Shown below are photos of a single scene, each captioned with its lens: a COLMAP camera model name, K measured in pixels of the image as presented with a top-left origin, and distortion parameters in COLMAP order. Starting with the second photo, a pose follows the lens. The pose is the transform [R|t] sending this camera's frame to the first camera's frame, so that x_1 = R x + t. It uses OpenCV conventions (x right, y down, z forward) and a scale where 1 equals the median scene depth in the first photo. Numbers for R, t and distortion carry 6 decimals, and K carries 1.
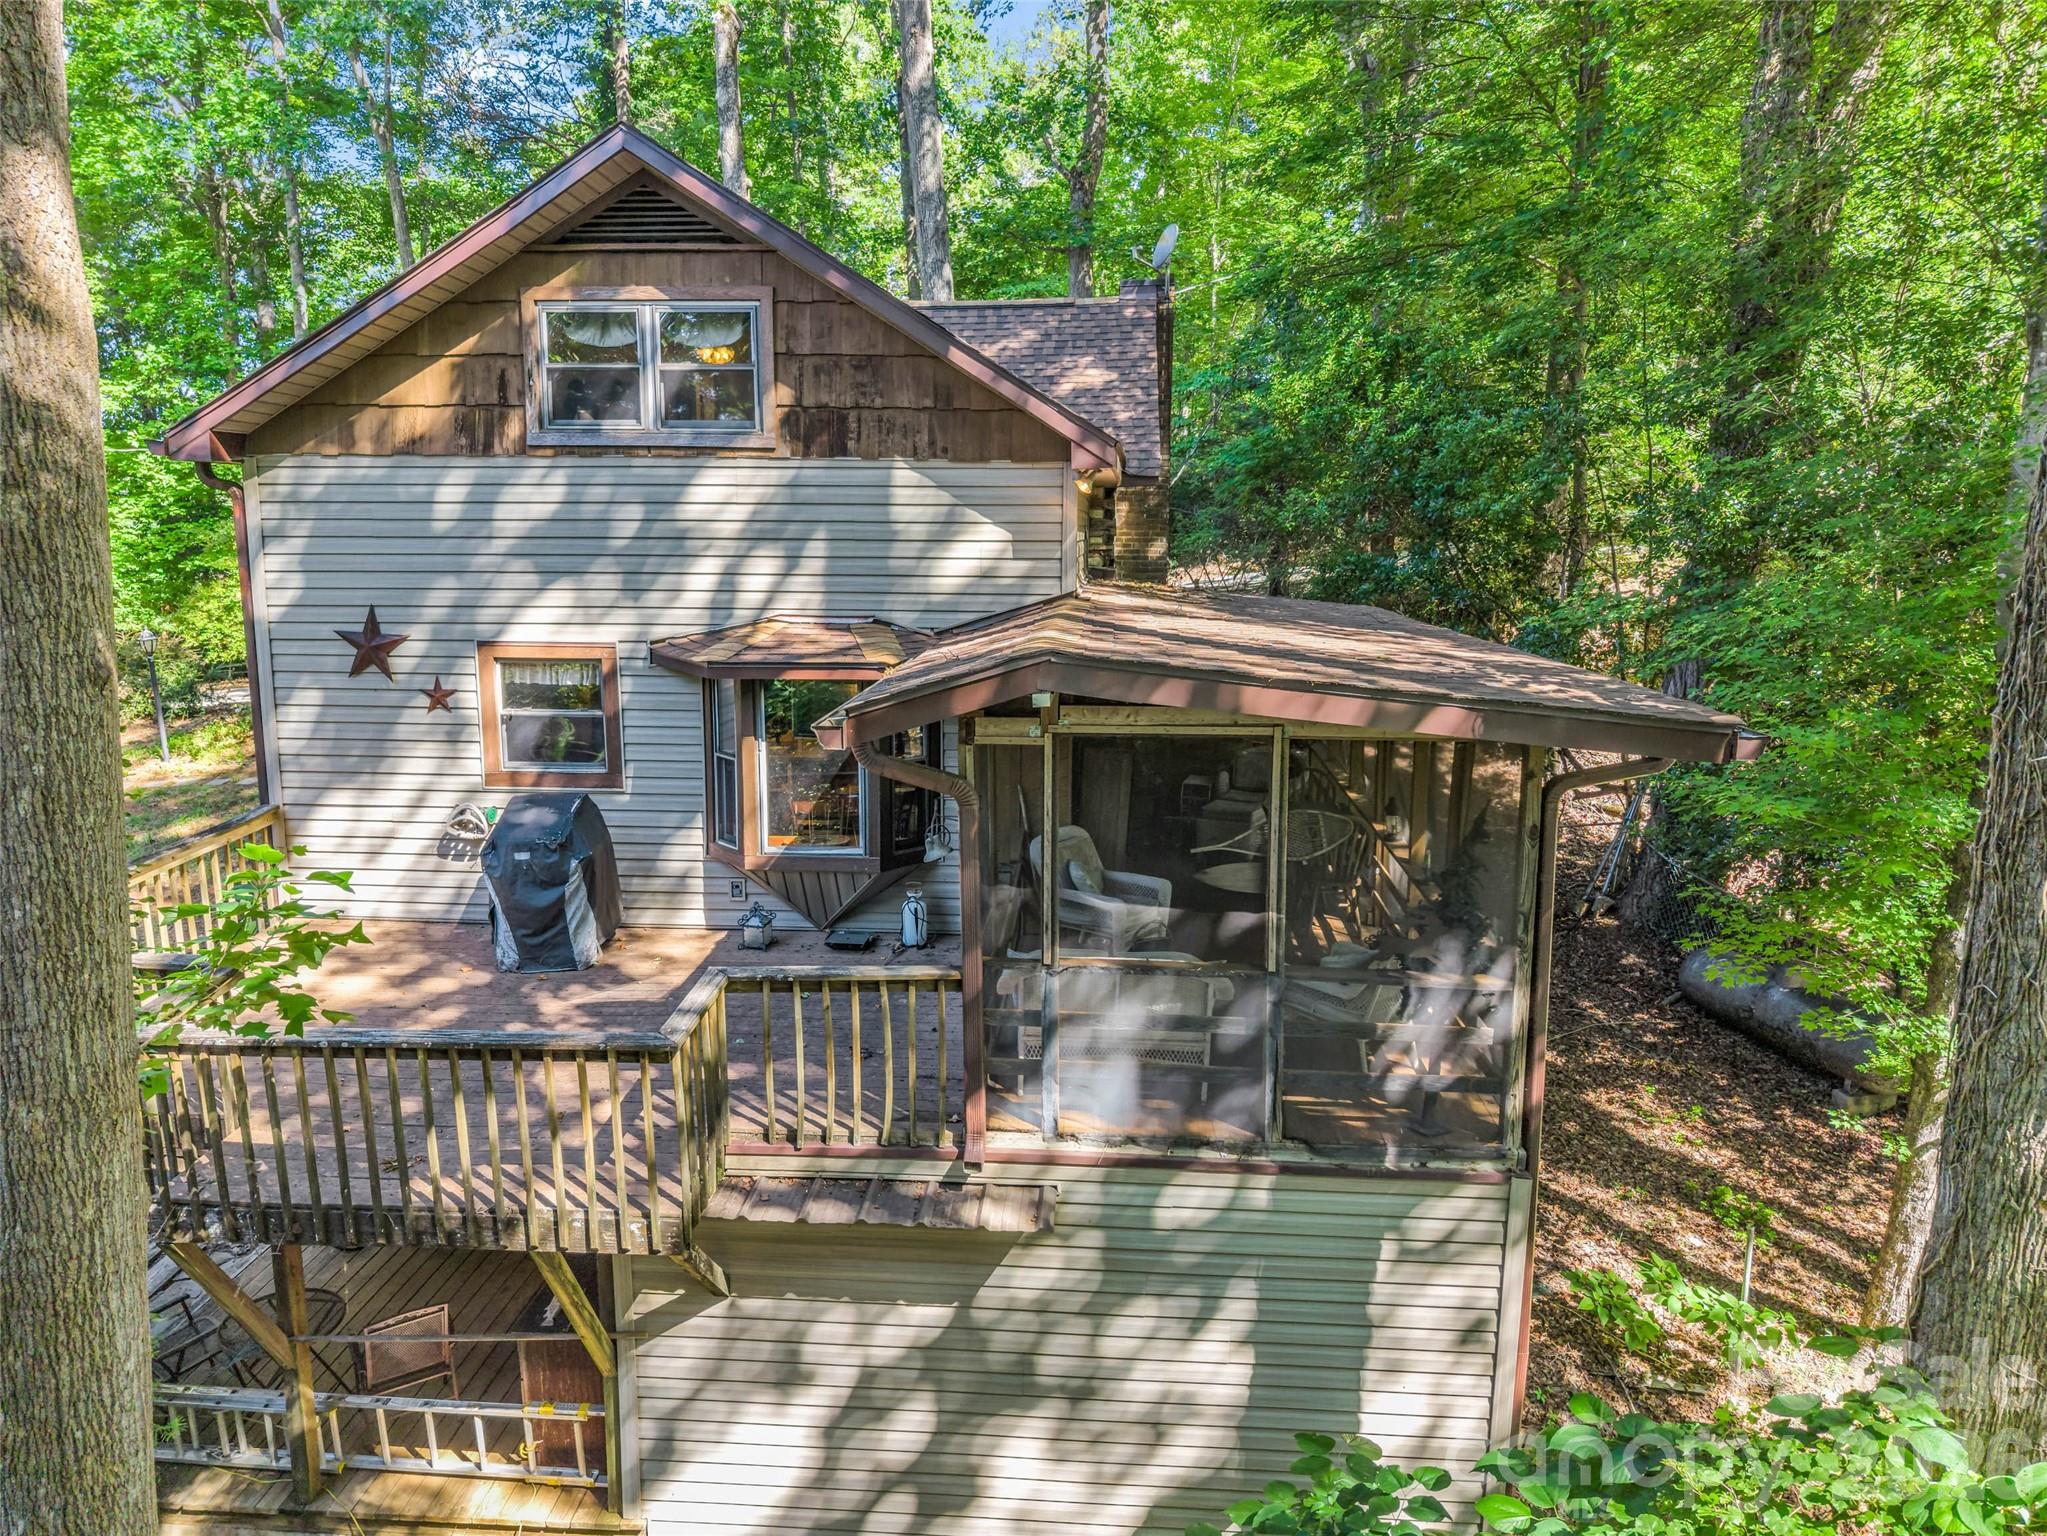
lens RADIAL K [[1381.1, 0, 1012.5], [0, 1381.1, 770.0], [0, 0, 1]] dist [0.001328, -0.015235]
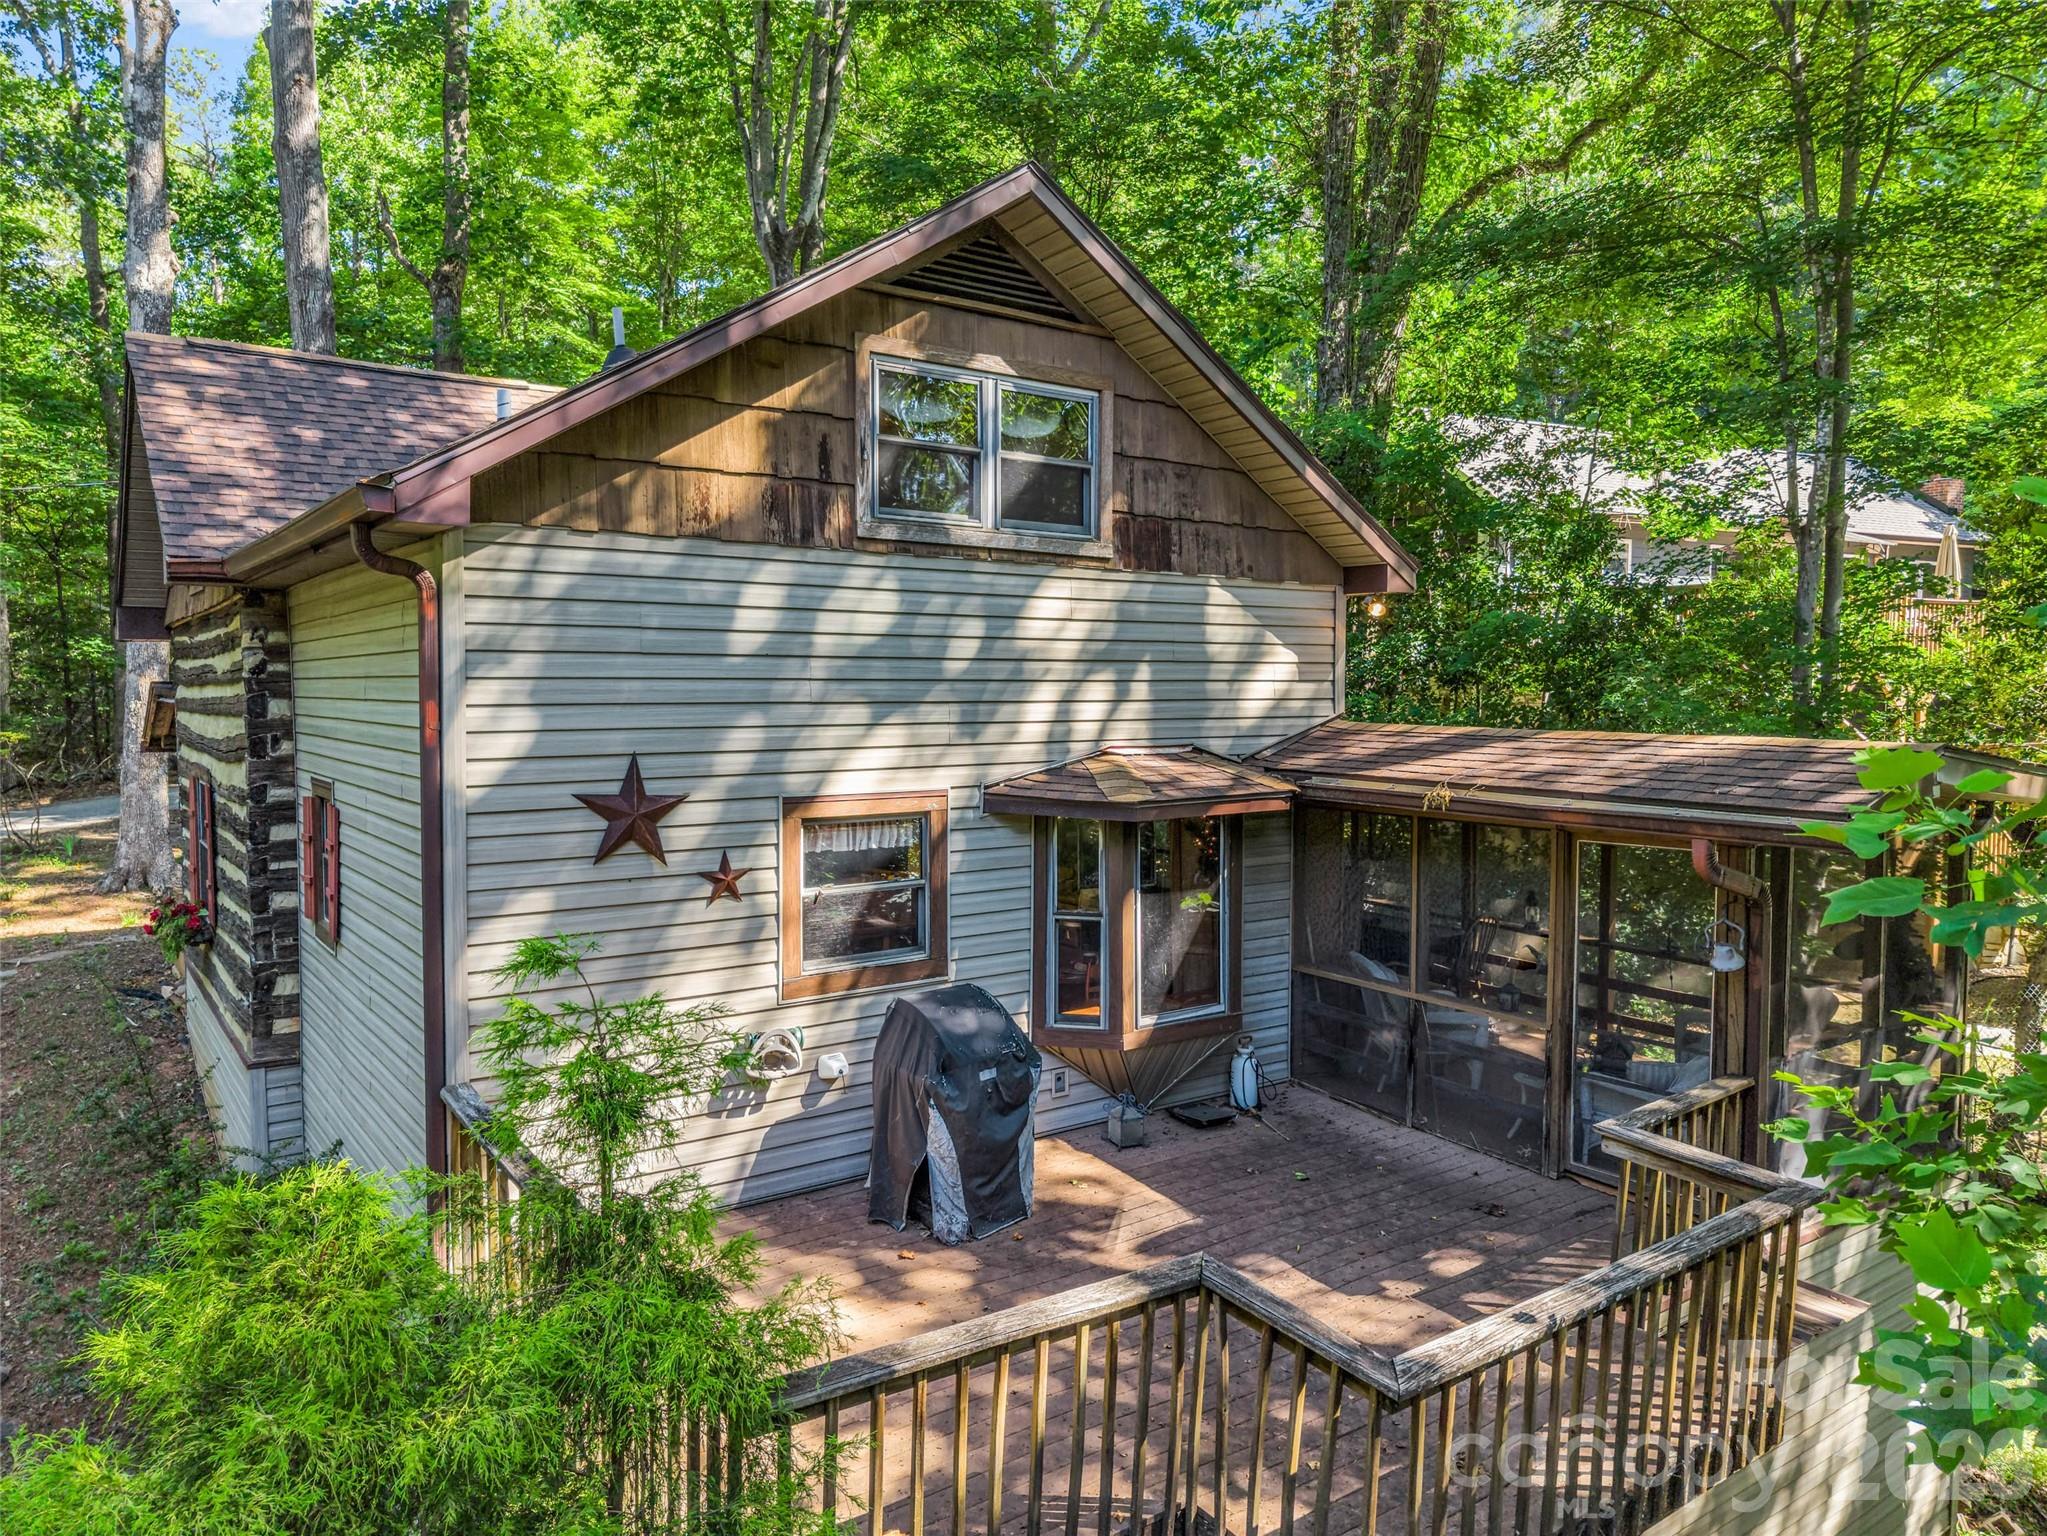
lens RADIAL K [[1381.1, 0, 943.6], [0, 1381.1, 764.8], [0, 0, 1]] dist [0.001328, -0.015235]
pose [[0.779145, -0.038316, 0.625672, -0.799002], [0.110612, 0.990871, -0.077063, -0.047212], [-0.617008, 0.129250, 0.776270, 0.398118]]
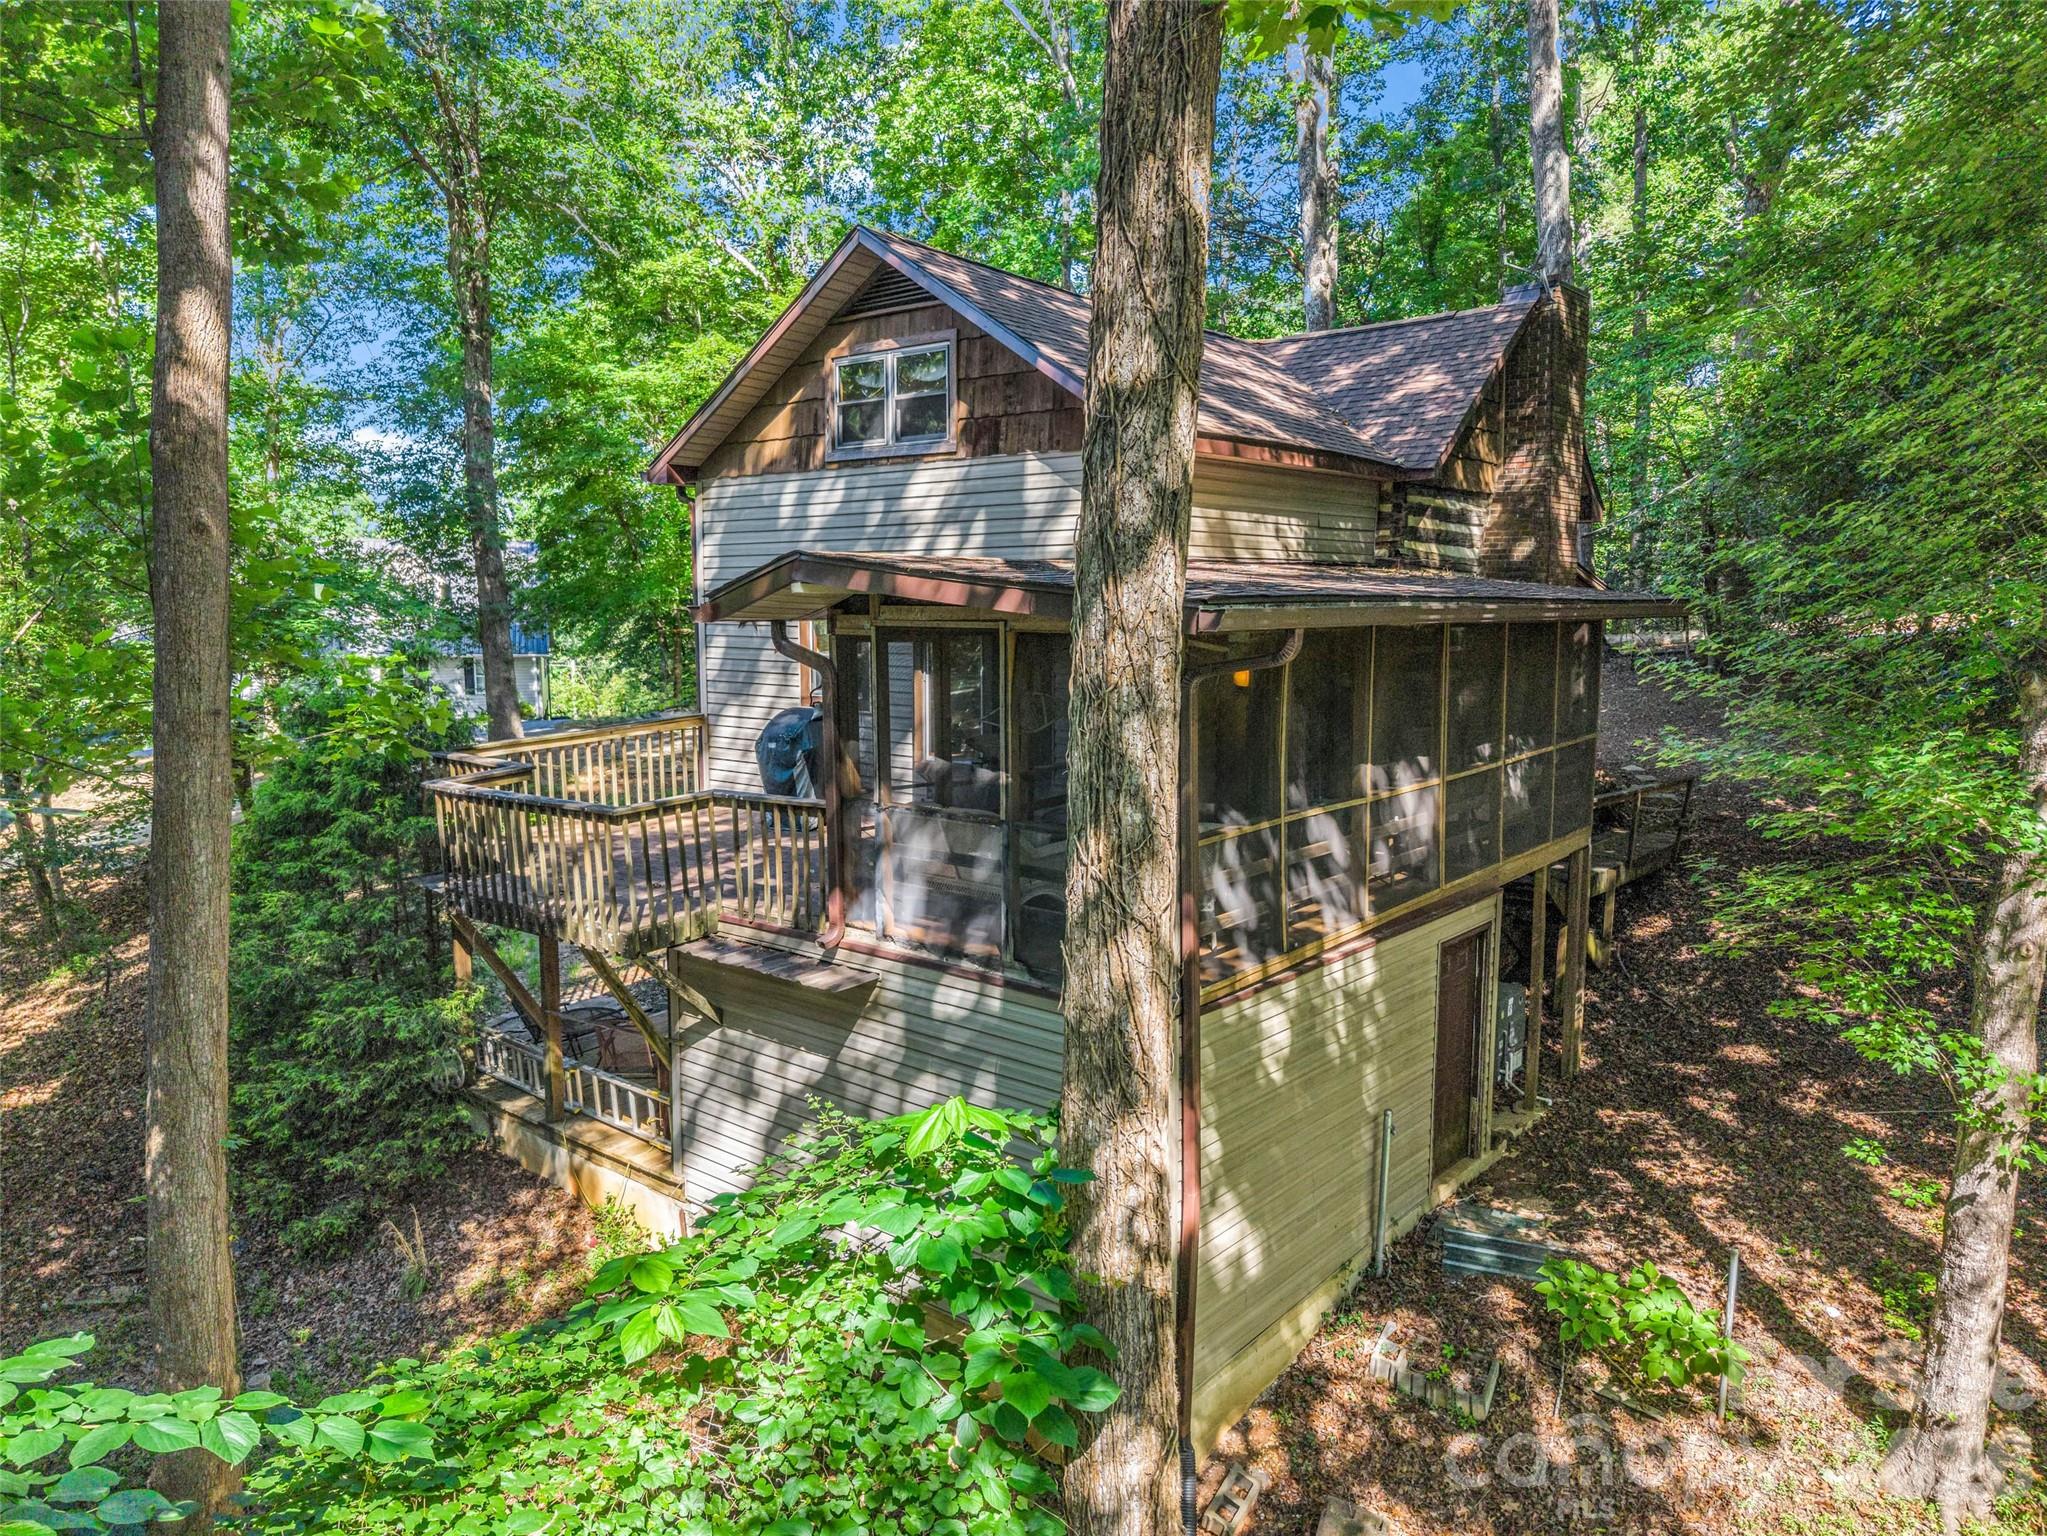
lens RADIAL K [[1381.1, 0, 1010.4], [0, 1381.1, 768.9], [0, 0, 1]] dist [0.001328, -0.015235]
pose [[0.811802, 0.066880, -0.580090, 0.640689], [-0.098500, 0.994868, -0.023144, 0.090071], [0.575565, 0.075927, 0.814223, -0.012071]]
